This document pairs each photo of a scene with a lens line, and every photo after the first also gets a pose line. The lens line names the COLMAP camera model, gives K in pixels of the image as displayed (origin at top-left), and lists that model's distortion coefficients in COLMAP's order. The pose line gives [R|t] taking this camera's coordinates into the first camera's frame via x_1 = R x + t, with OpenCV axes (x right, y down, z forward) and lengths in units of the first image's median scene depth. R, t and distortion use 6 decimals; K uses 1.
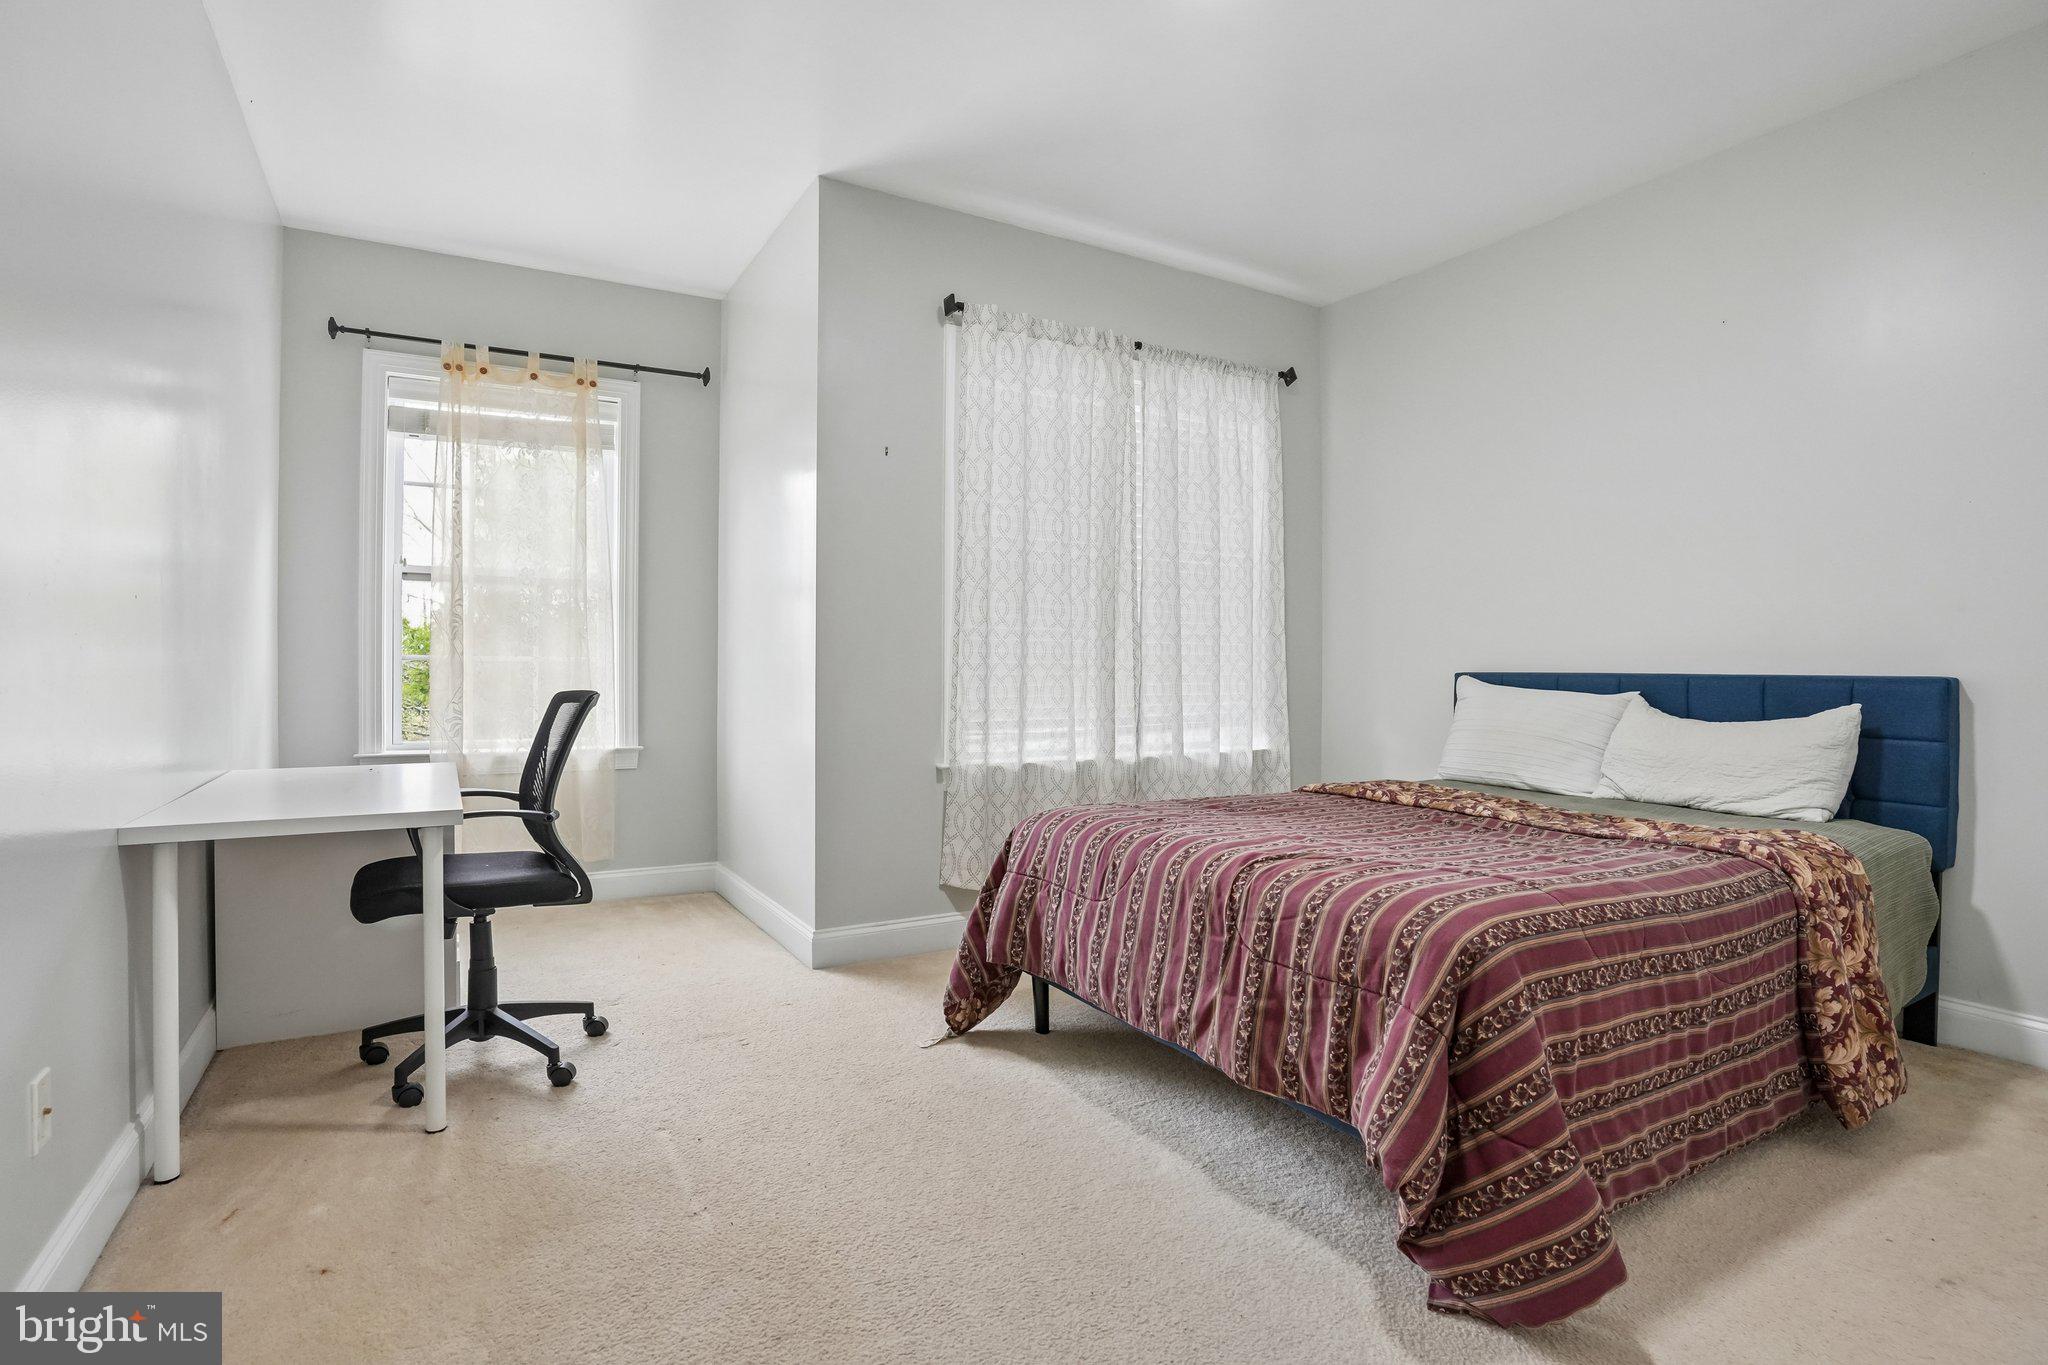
lens RADIAL K [[1013.9, 0, 1023.7], [0, 1013.9, 673.4], [0, 0, 1]] dist [-0.058993, 0.007228]
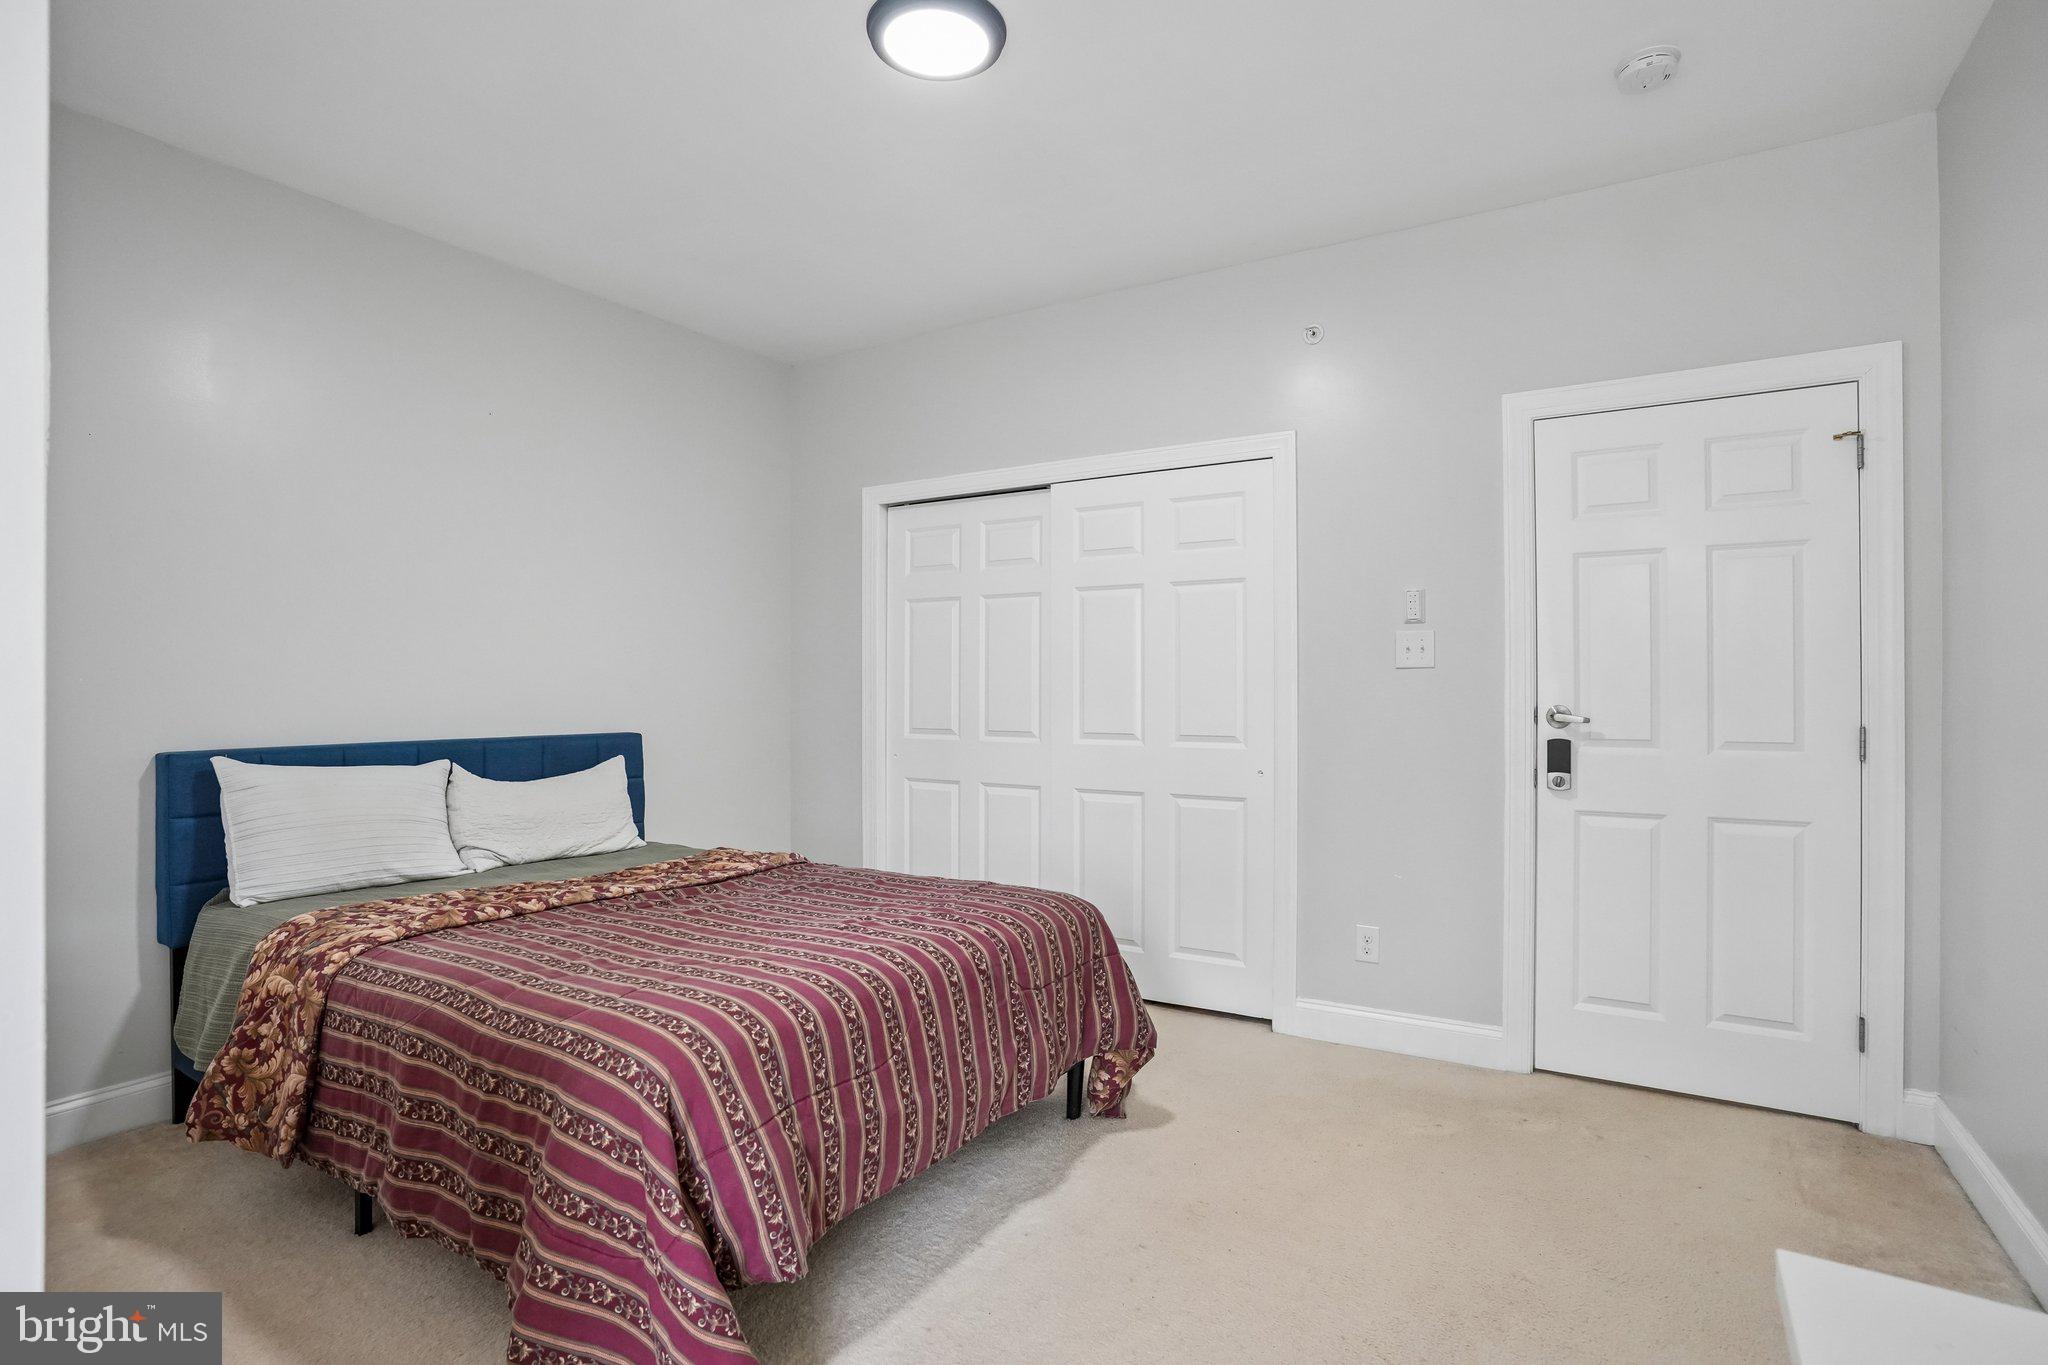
lens RADIAL K [[1013.9, 0, 1030.5], [0, 1013.9, 683.2], [0, 0, 1]] dist [-0.058993, 0.007228]
pose [[-0.477479, 0.000040, 0.878643, -0.556899], [0.006844, 0.999970, 0.003673, -0.060620], [-0.878617, 0.007768, -0.477464, 1.057169]]
